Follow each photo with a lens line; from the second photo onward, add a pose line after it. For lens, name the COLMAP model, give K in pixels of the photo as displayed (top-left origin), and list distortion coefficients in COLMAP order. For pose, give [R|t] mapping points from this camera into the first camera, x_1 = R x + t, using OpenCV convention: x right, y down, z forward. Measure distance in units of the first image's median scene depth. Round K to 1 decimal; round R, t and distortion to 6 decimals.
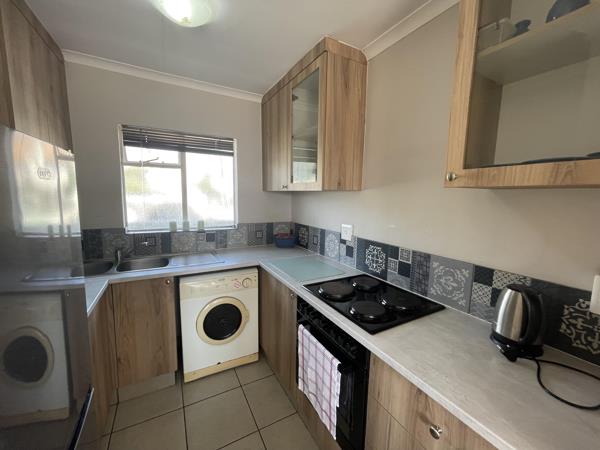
lens RADIAL K [[241.8, 0, 299.8], [0, 241.8, 224.9], [0, 0, 1]] dist [-0.009711, 0.001252]
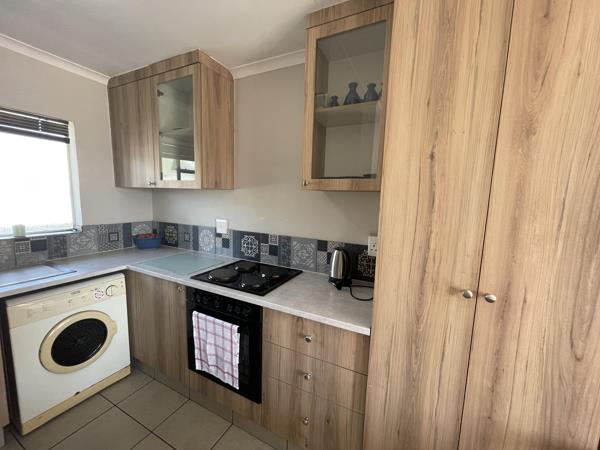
lens RADIAL K [[241.8, 0, 301.2], [0, 241.8, 225.6], [0, 0, 1]] dist [-0.009711, 0.001252]
pose [[0.817977, -0.062030, 0.571897, -0.170192], [0.055268, 0.998044, 0.029202, 0.016623], [-0.572590, 0.007721, 0.819805, -0.152677]]
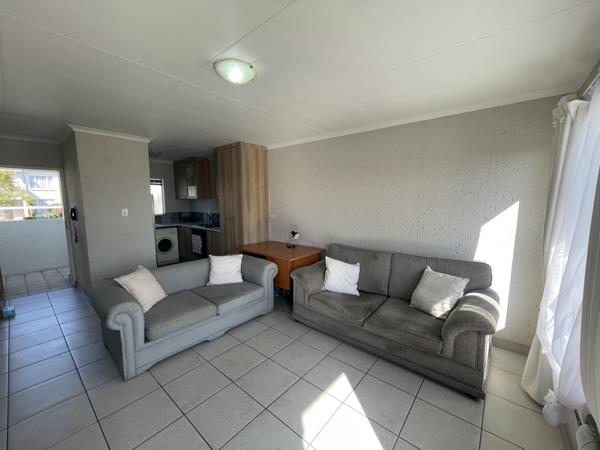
lens RADIAL K [[241.8, 0, 302.4], [0, 241.8, 229.0], [0, 0, 1]] dist [-0.009711, 0.001252]
pose [[0.926586, -0.067134, 0.370044, 0.168252], [0.067285, 0.997655, 0.012515, 0.334049], [-0.370016, 0.013302, 0.928930, -2.668232]]
